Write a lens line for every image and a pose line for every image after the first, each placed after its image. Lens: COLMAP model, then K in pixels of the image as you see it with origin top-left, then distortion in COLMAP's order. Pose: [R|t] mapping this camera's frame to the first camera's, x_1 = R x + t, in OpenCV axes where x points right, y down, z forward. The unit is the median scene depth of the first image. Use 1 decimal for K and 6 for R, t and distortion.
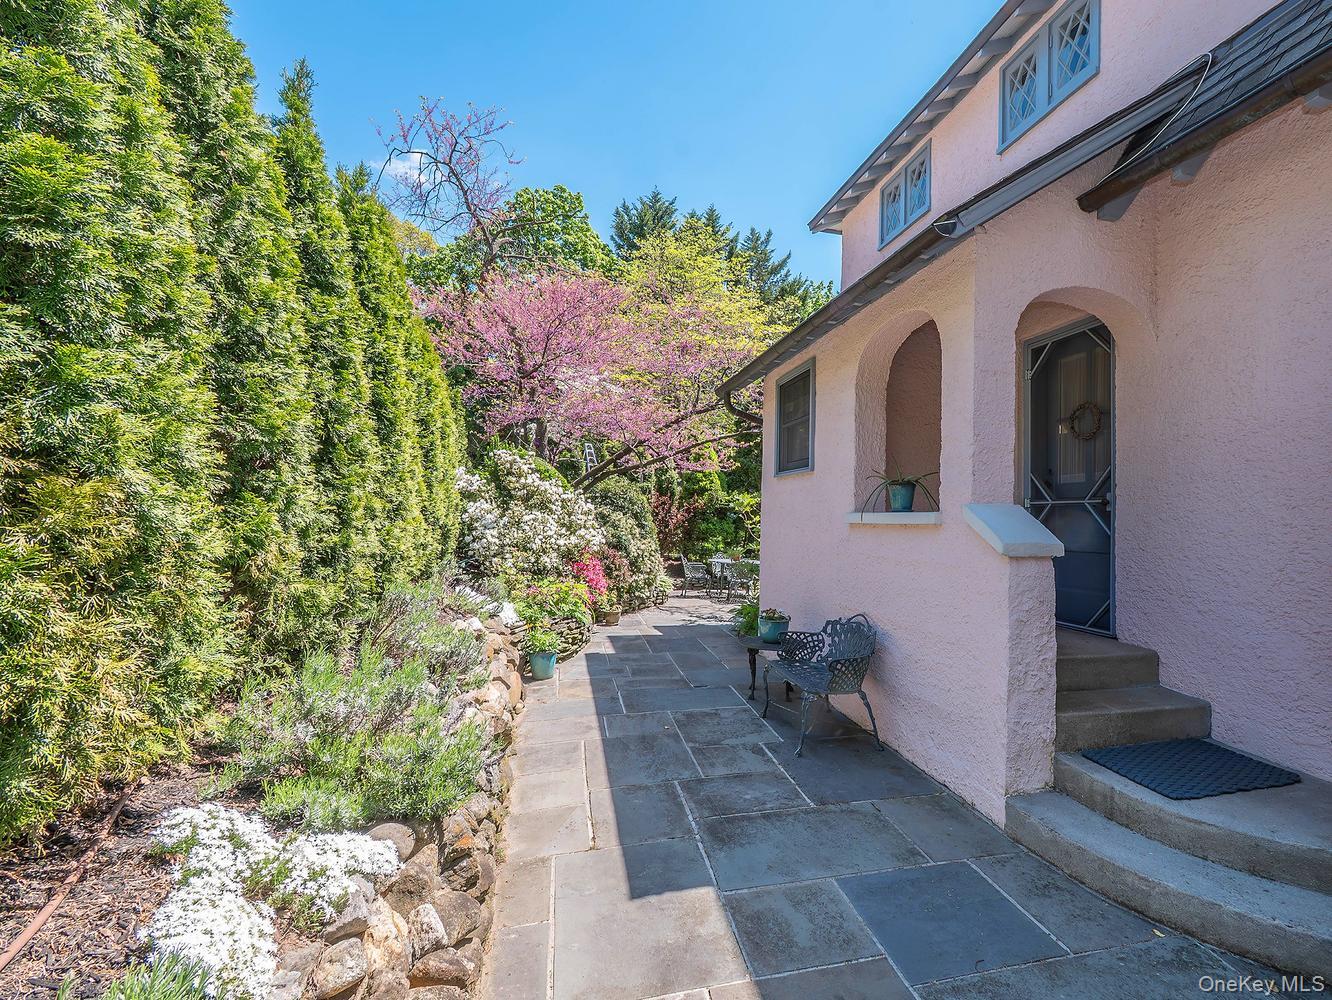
lens RADIAL K [[588.9, 0, 666.0], [0, 588.9, 500.0], [0, 0, 1]] dist [-0.000133, 0.000471]
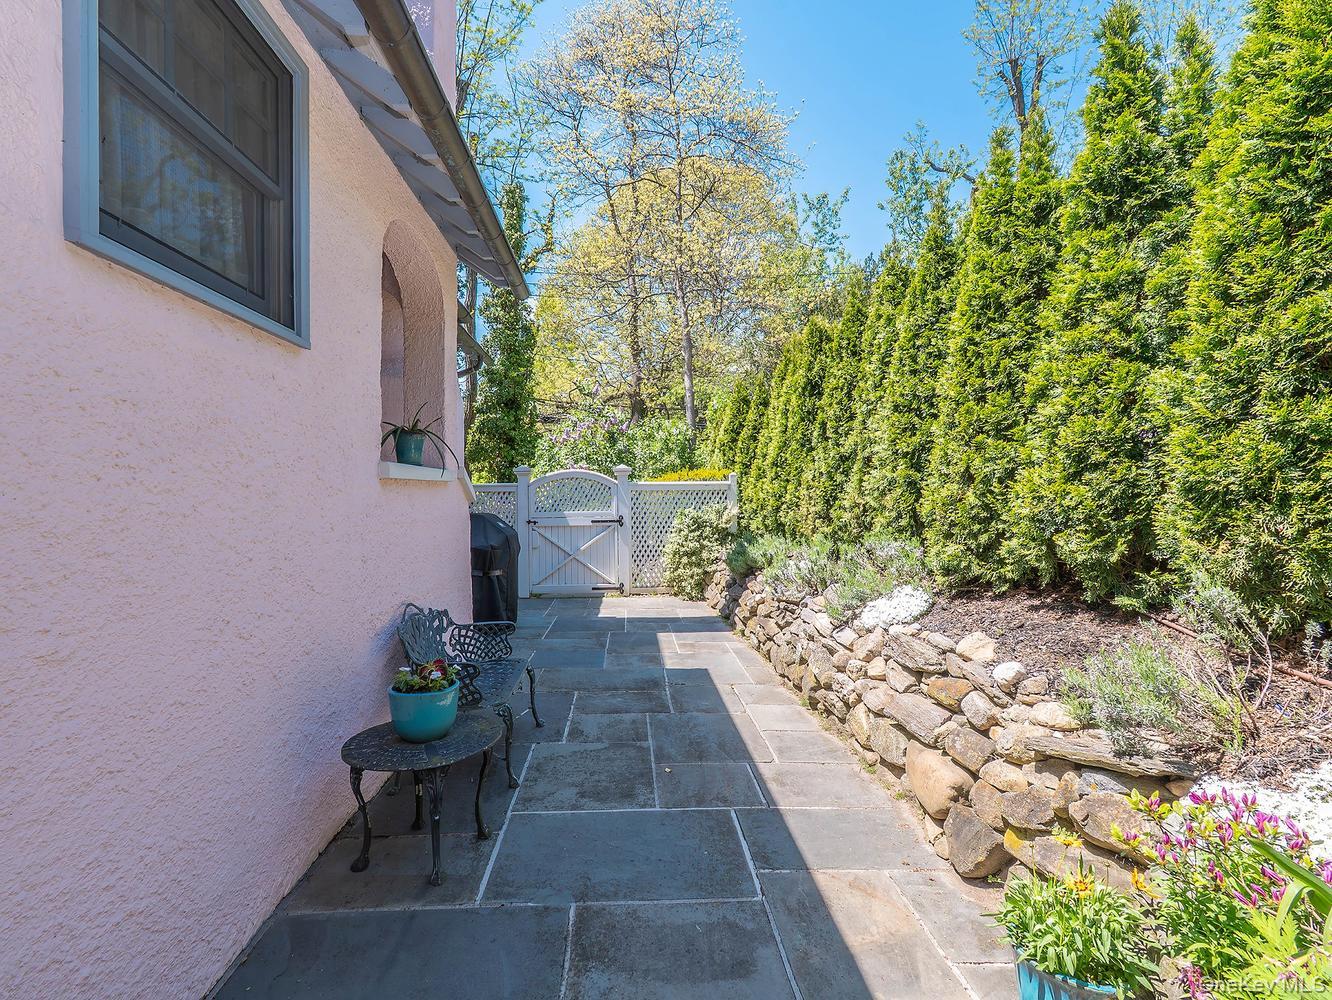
lens RADIAL K [[588.9, 0, 666.0], [0, 588.9, 500.0], [0, 0, 1]] dist [-0.000133, 0.000471]
pose [[-0.994542, -0.037686, 0.097291, -0.054512], [-0.039353, 0.999109, -0.015265, 0.068281], [-0.096629, -0.019010, -0.995139, 1.779361]]
